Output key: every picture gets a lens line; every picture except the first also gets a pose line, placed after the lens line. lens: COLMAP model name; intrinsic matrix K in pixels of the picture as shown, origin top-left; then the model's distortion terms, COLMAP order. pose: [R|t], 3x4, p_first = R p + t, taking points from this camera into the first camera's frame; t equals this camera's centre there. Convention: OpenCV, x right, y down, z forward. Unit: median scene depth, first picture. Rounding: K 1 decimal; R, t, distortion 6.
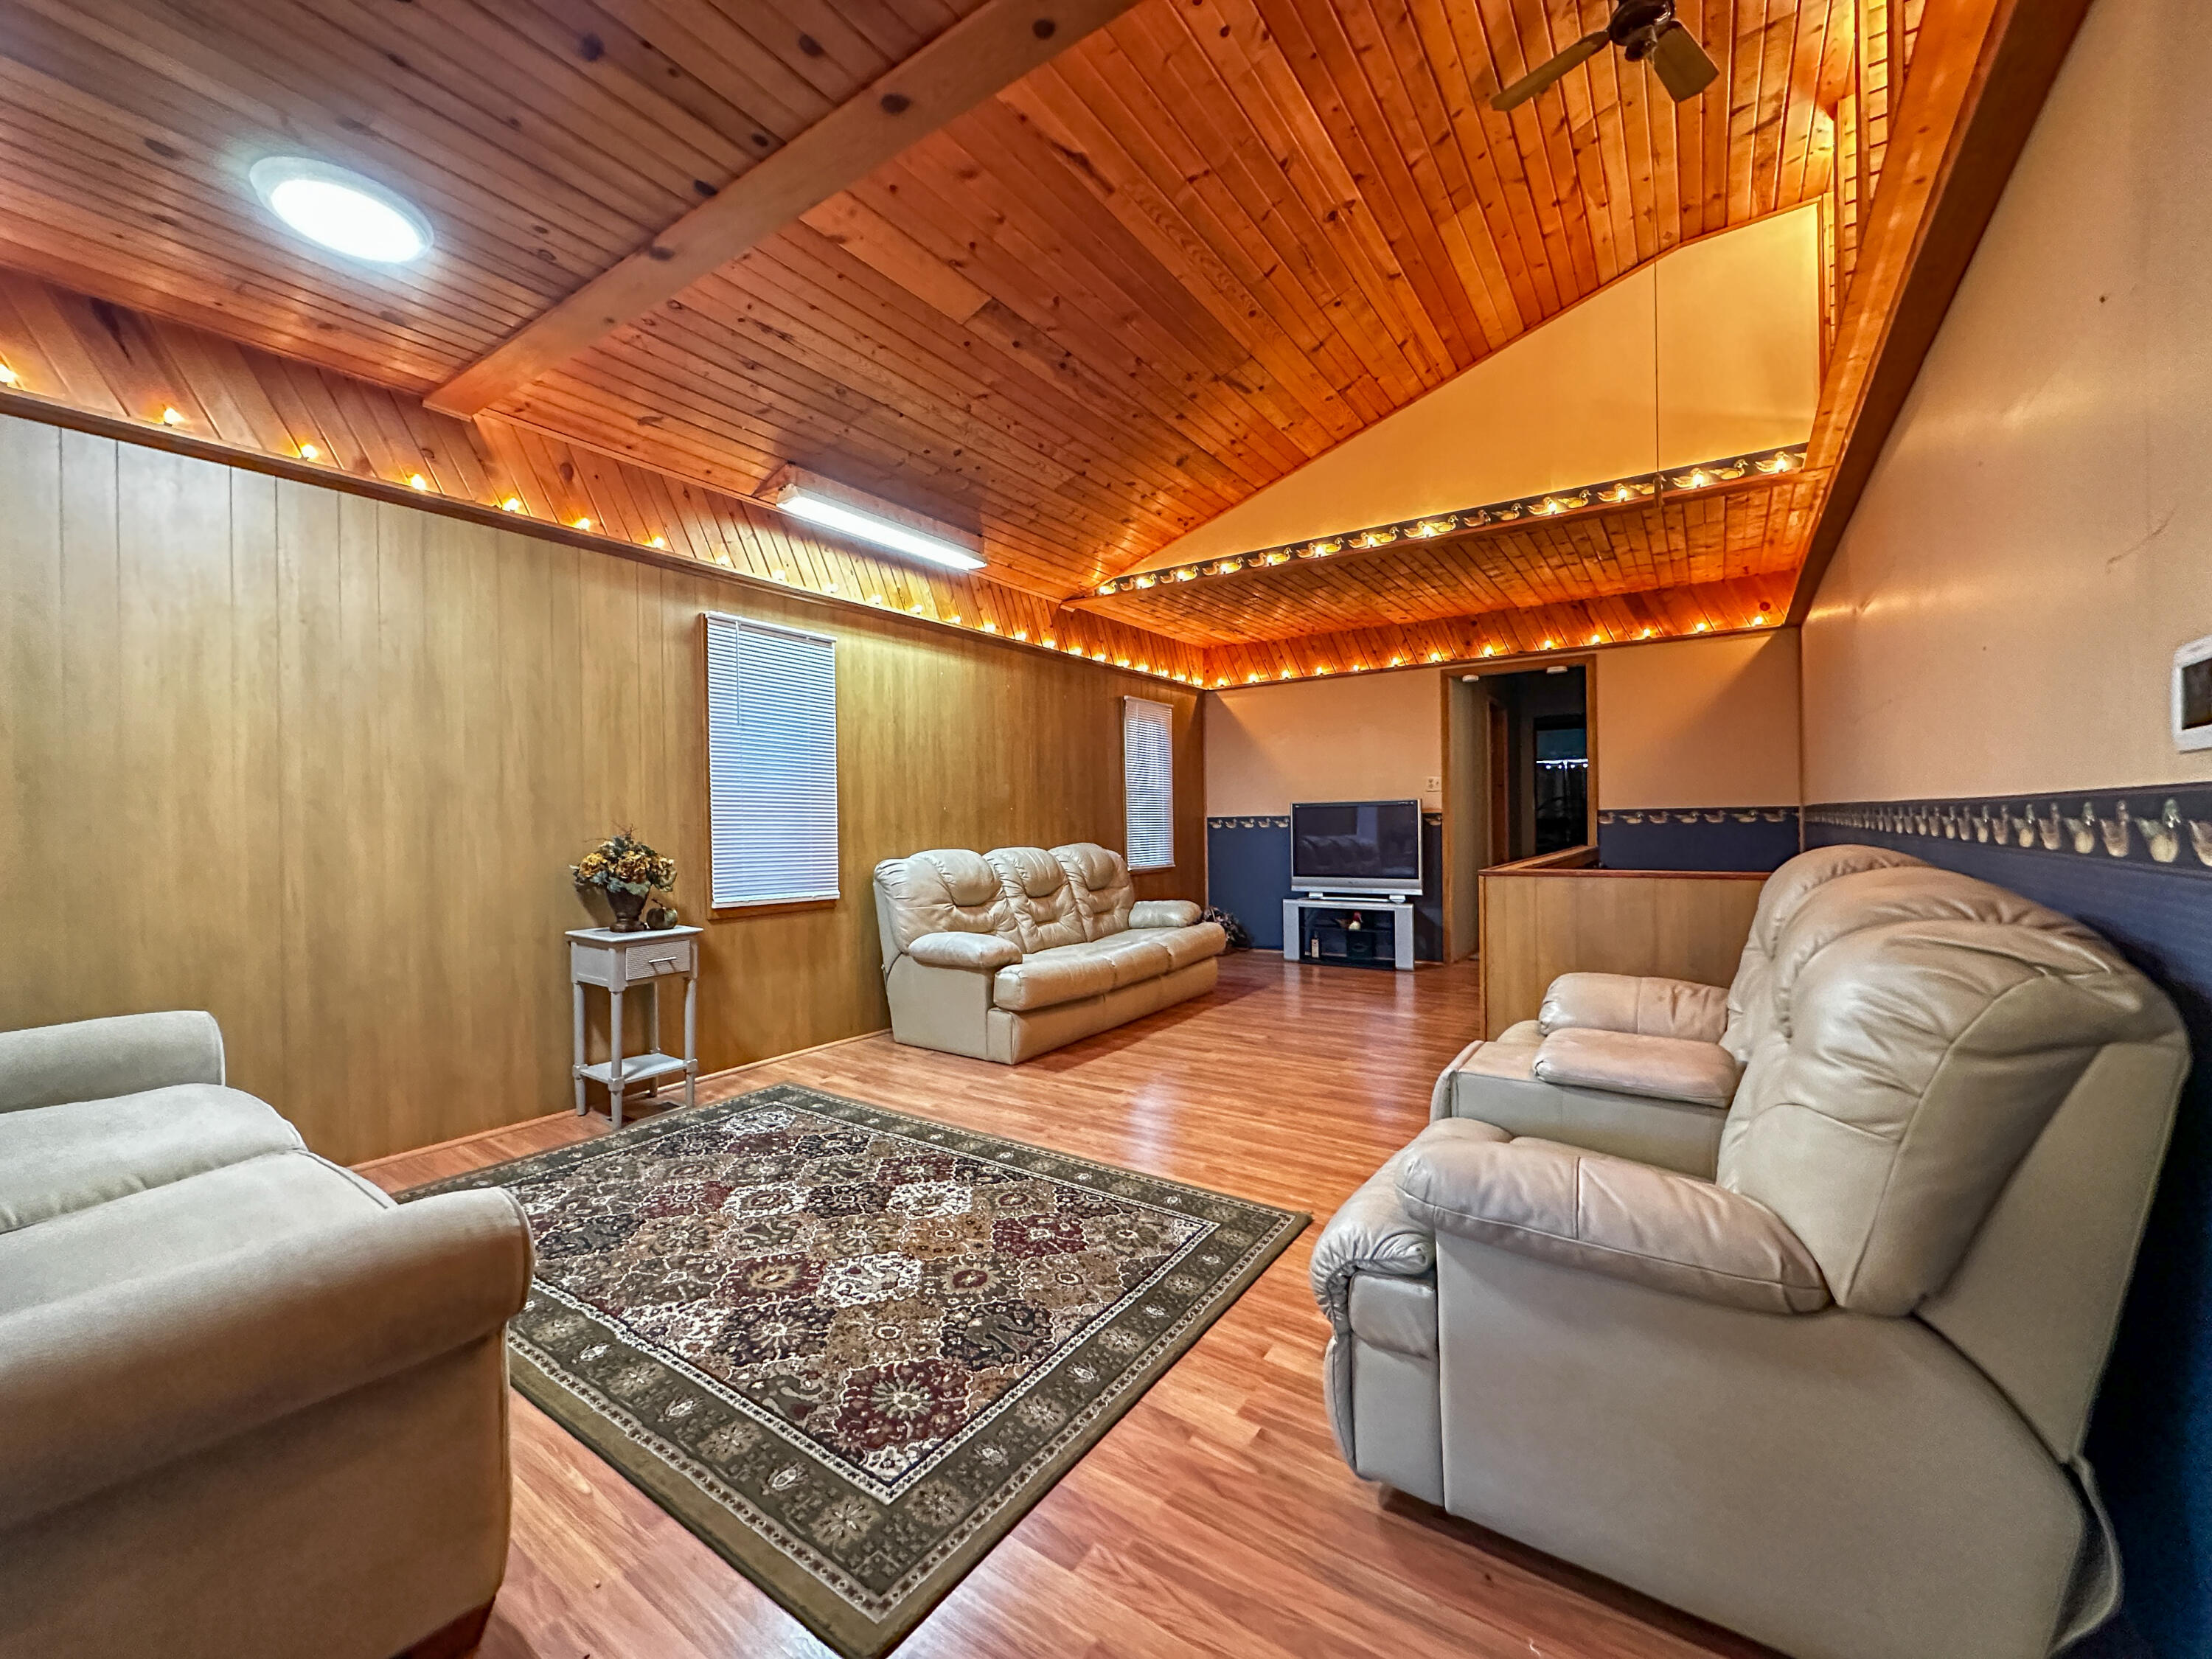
lens RADIAL K [[879.7, 0, 1100.4], [0, 879.7, 828.5], [0, 0, 1]] dist [-0.004142, 0.000861]
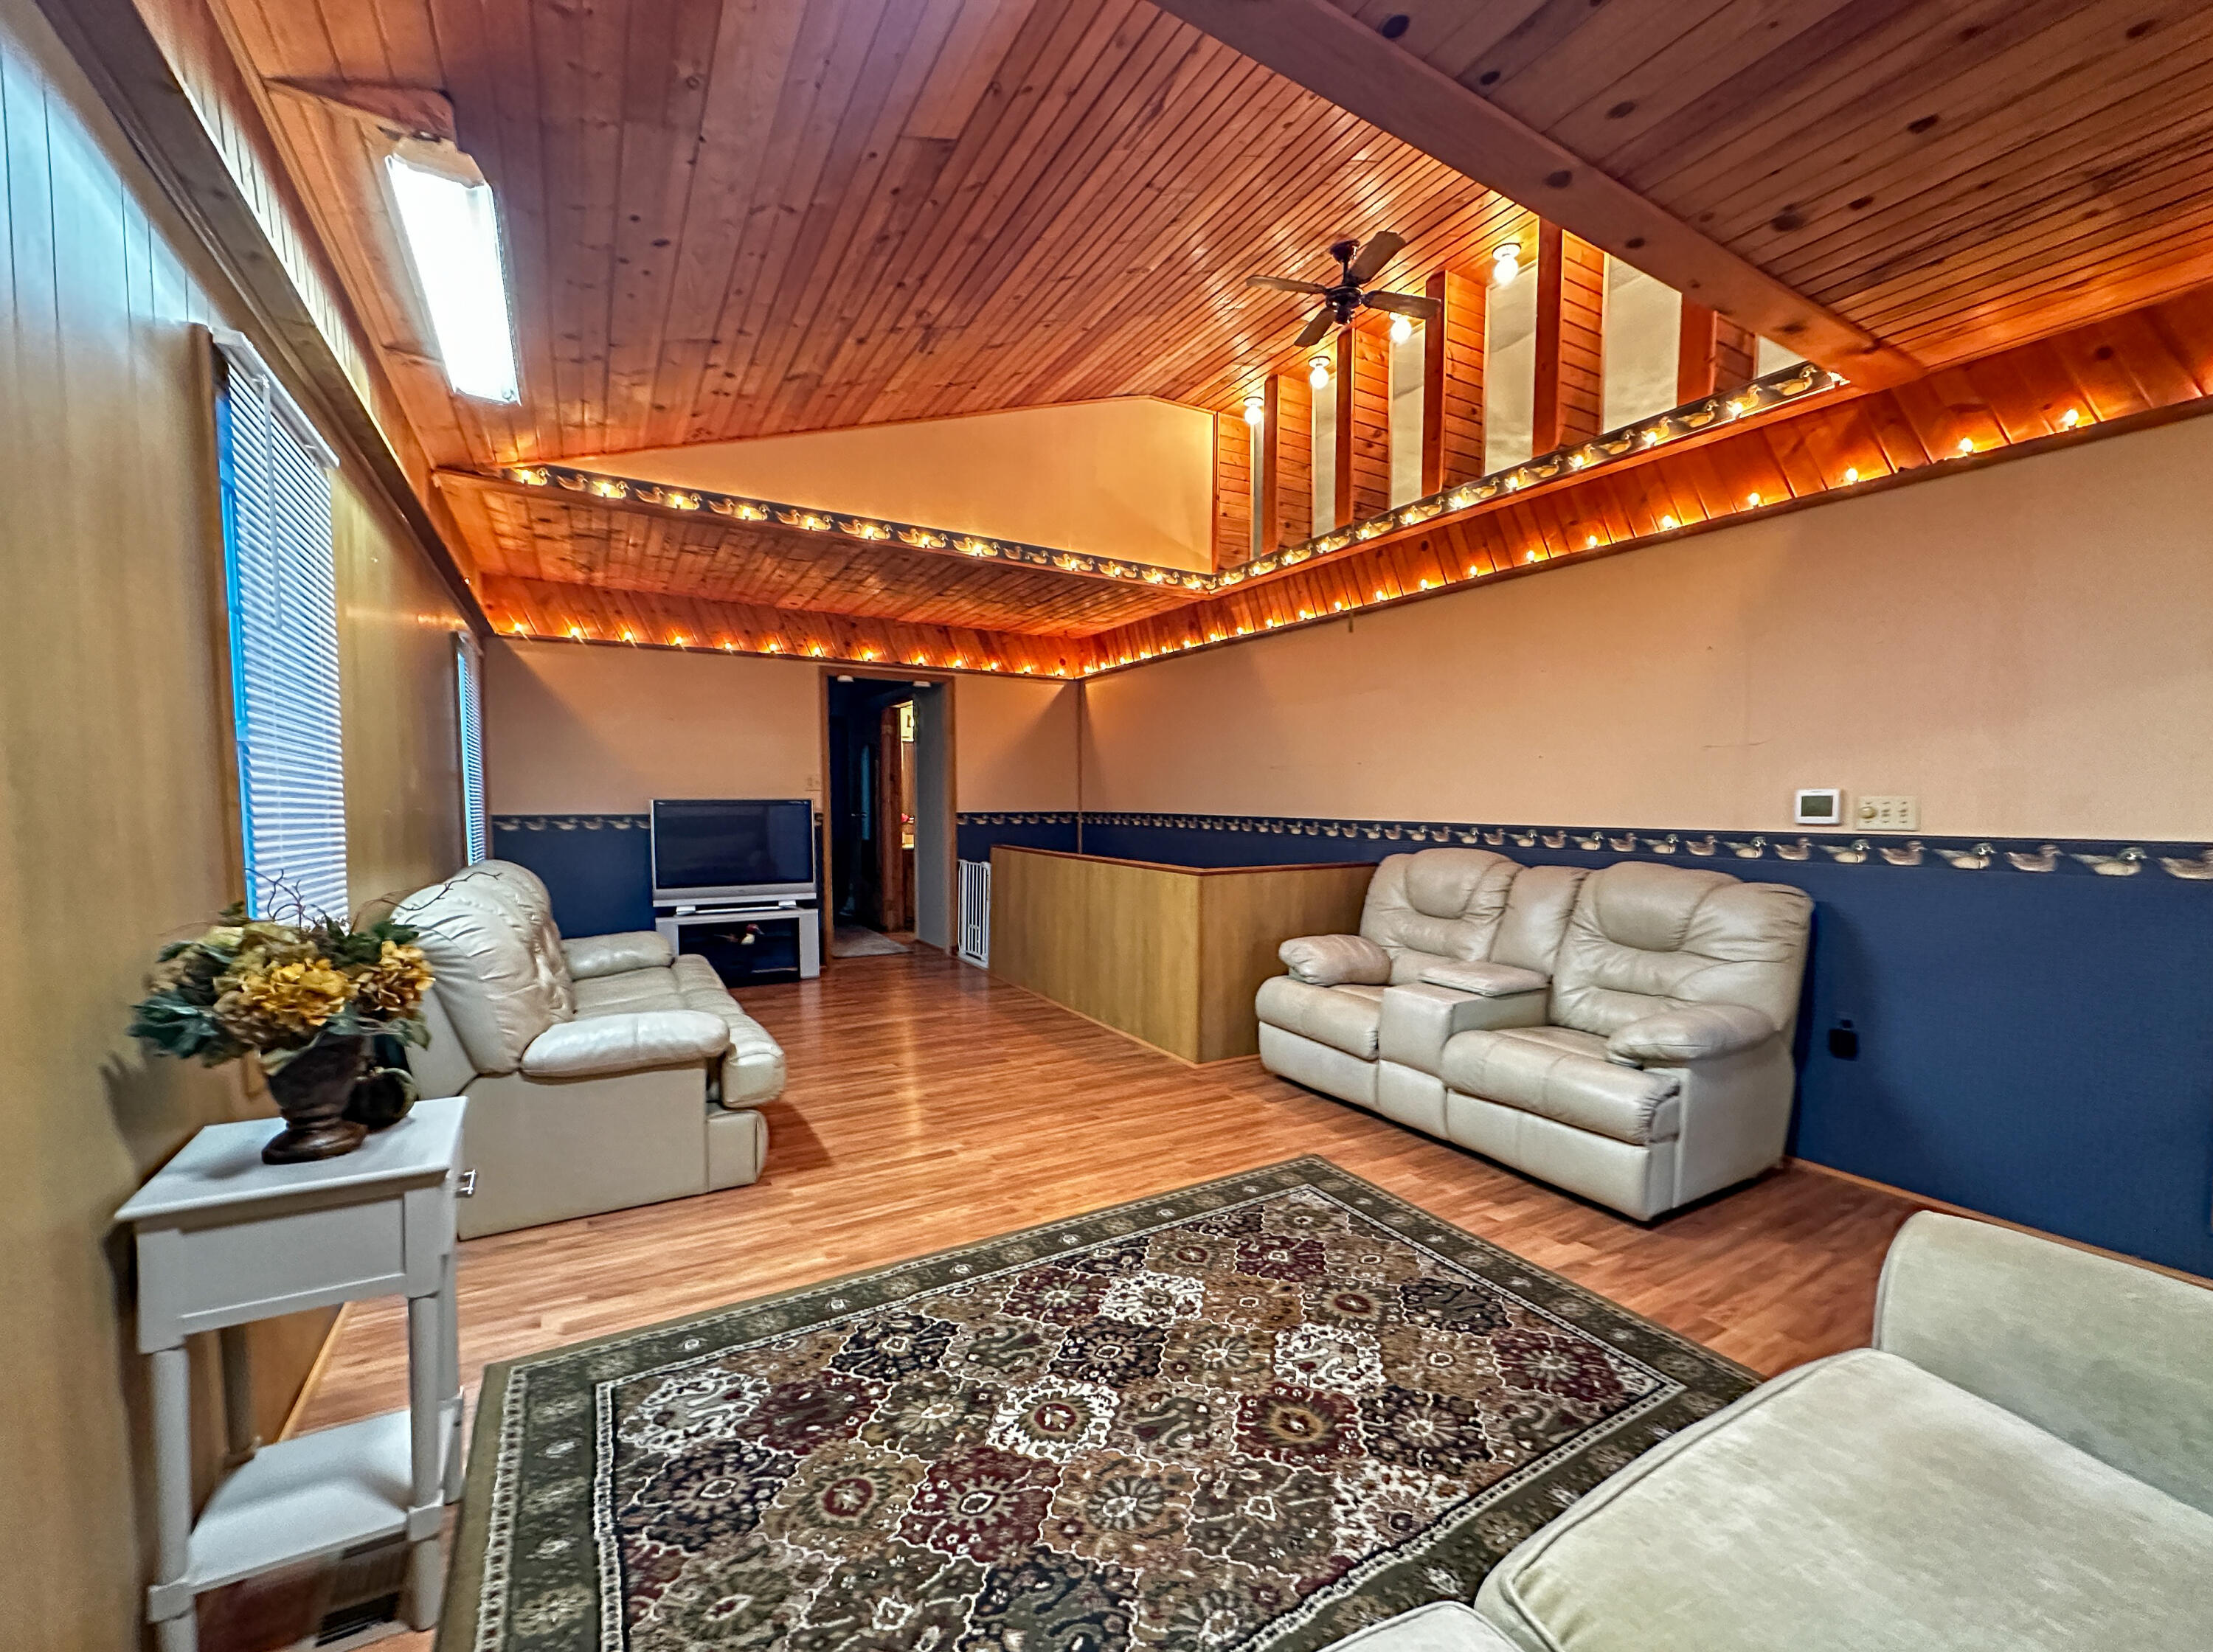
lens RADIAL K [[907.1, 0, 1139.6], [0, 907.1, 855.6], [0, 0, 1]] dist [-0.002730, 0.000144]
pose [[0.410878, -0.039776, 0.910822, -0.912040], [-0.001899, 0.999008, 0.044483, -0.038309], [-0.911688, -0.020006, 0.410395, 0.622725]]
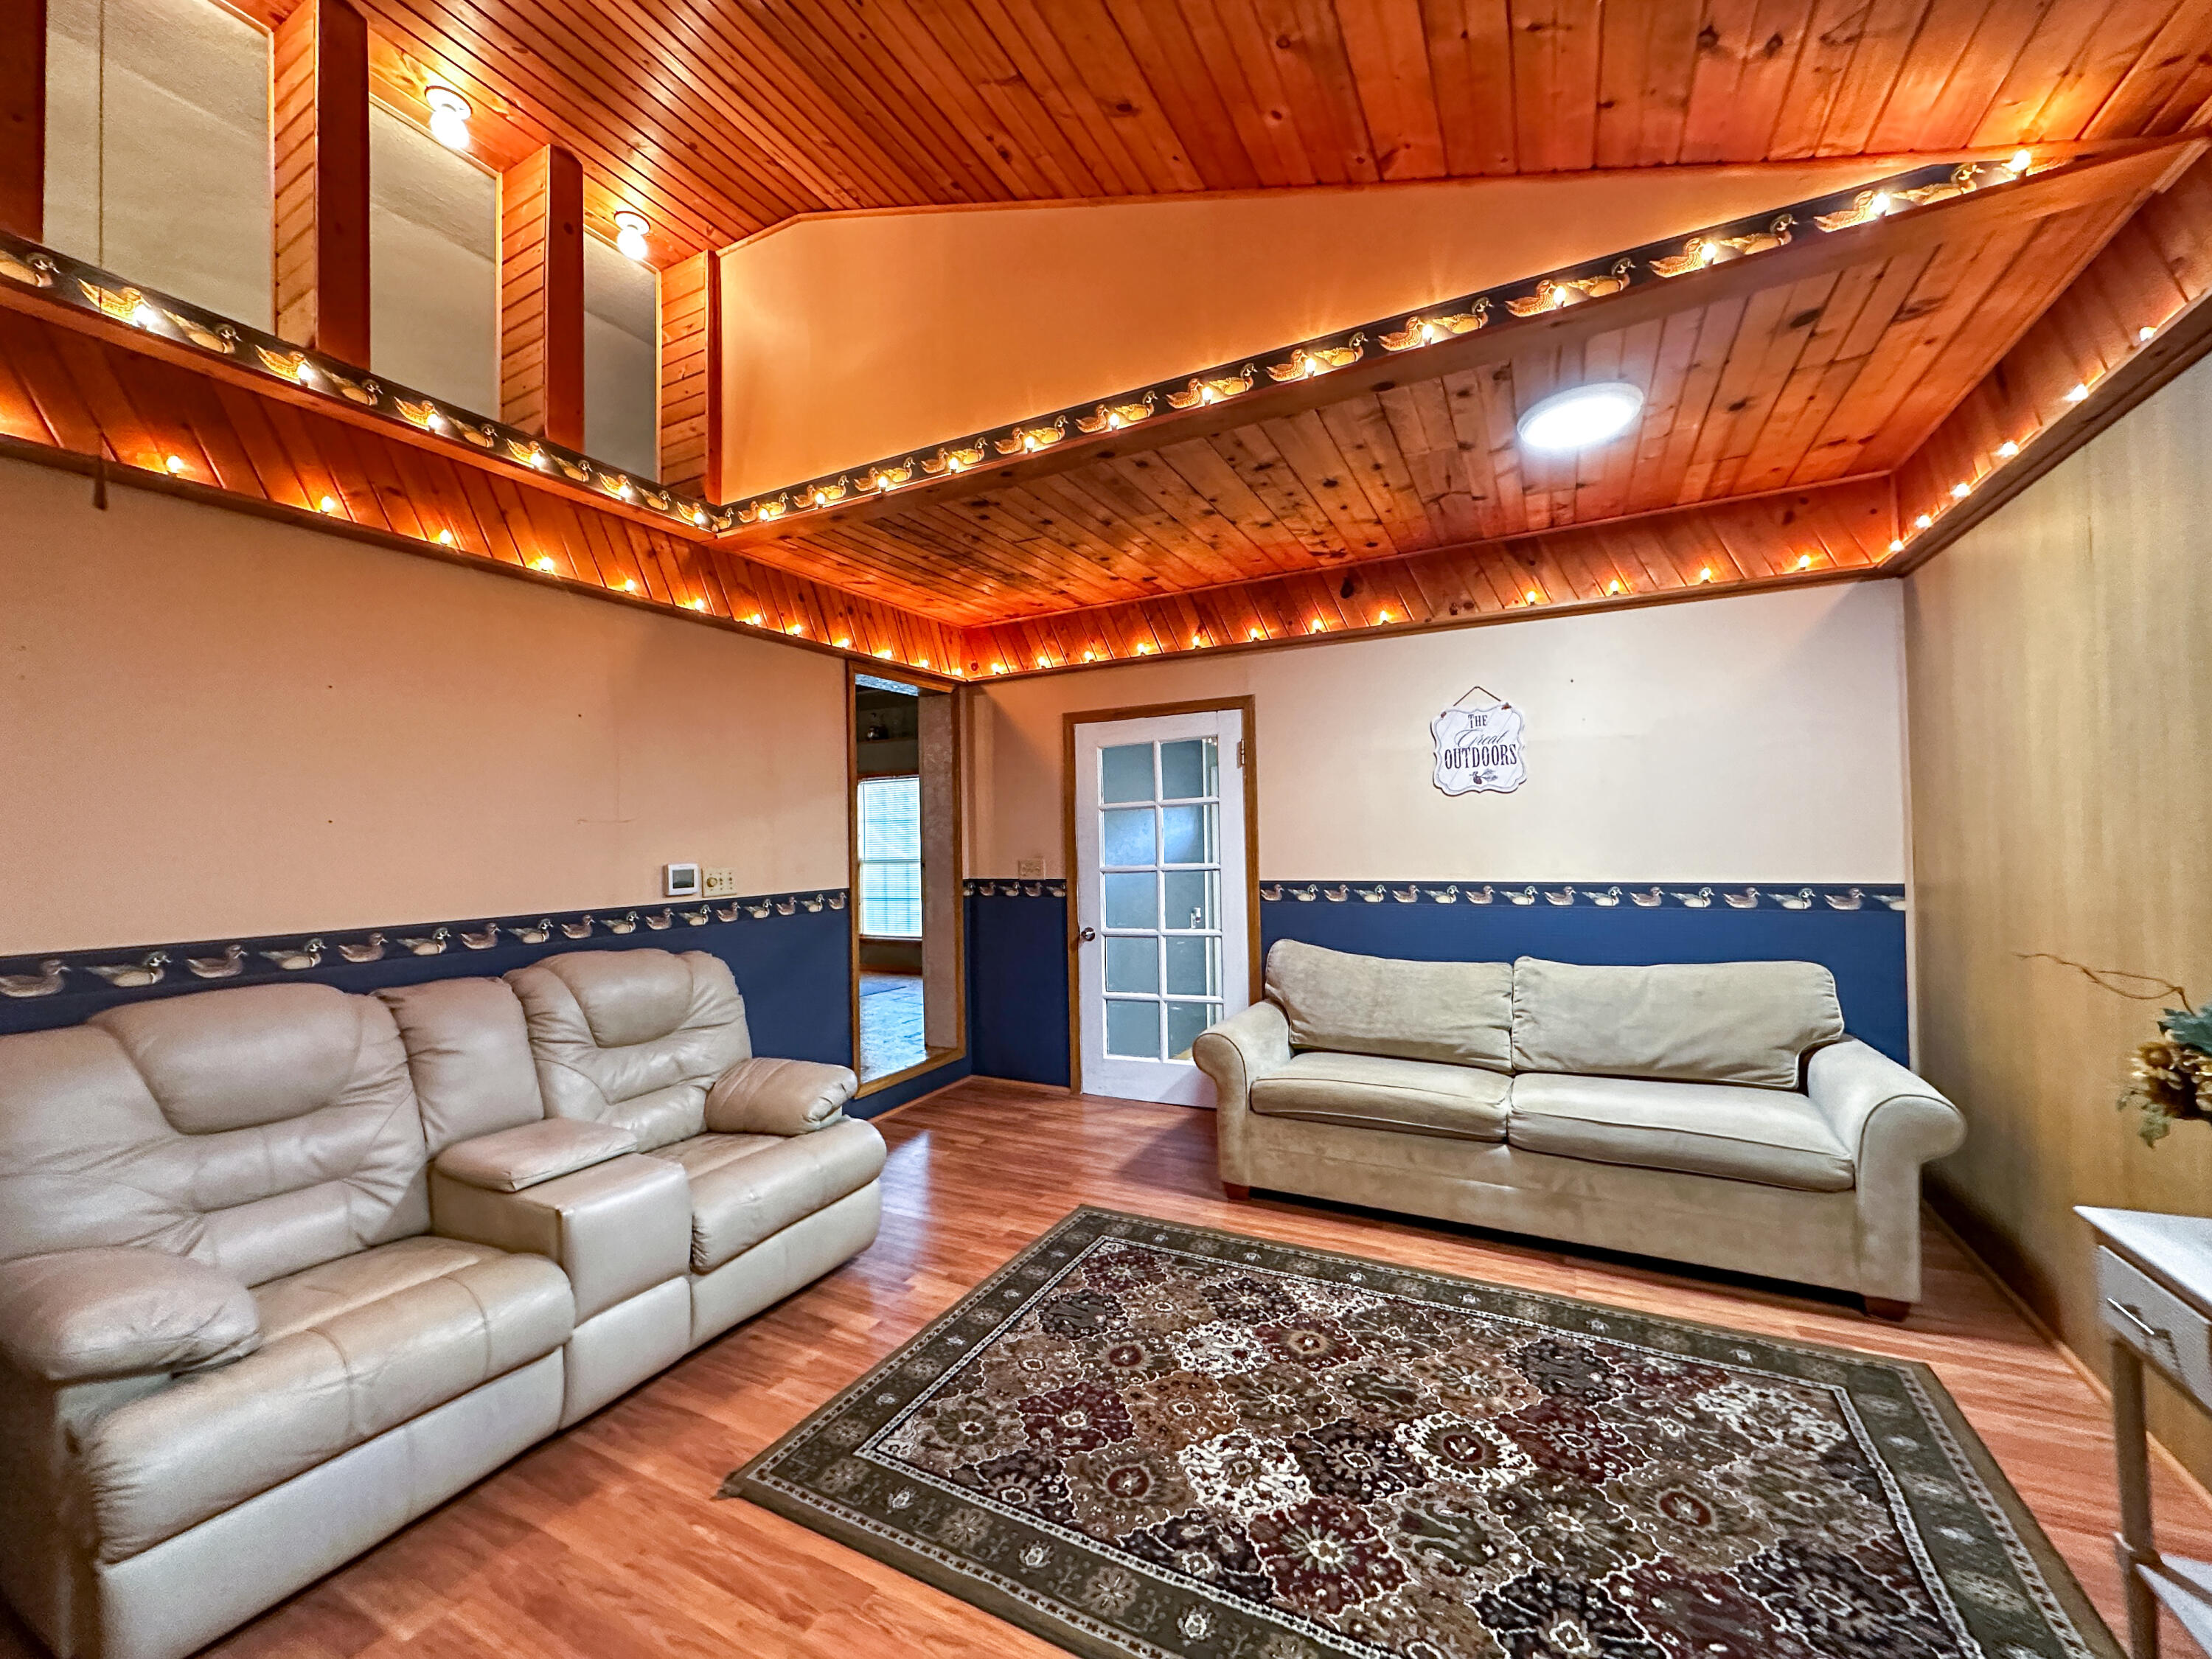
lens RADIAL K [[879.7, 0, 1100.4], [0, 879.7, 828.5], [0, 0, 1]] dist [-0.004142, 0.000861]
pose [[-0.991941, 0.031492, -0.122723, -0.005973], [0.032357, 0.999464, -0.005060, -0.094872], [0.122498, -0.008991, -0.992428, 1.591278]]
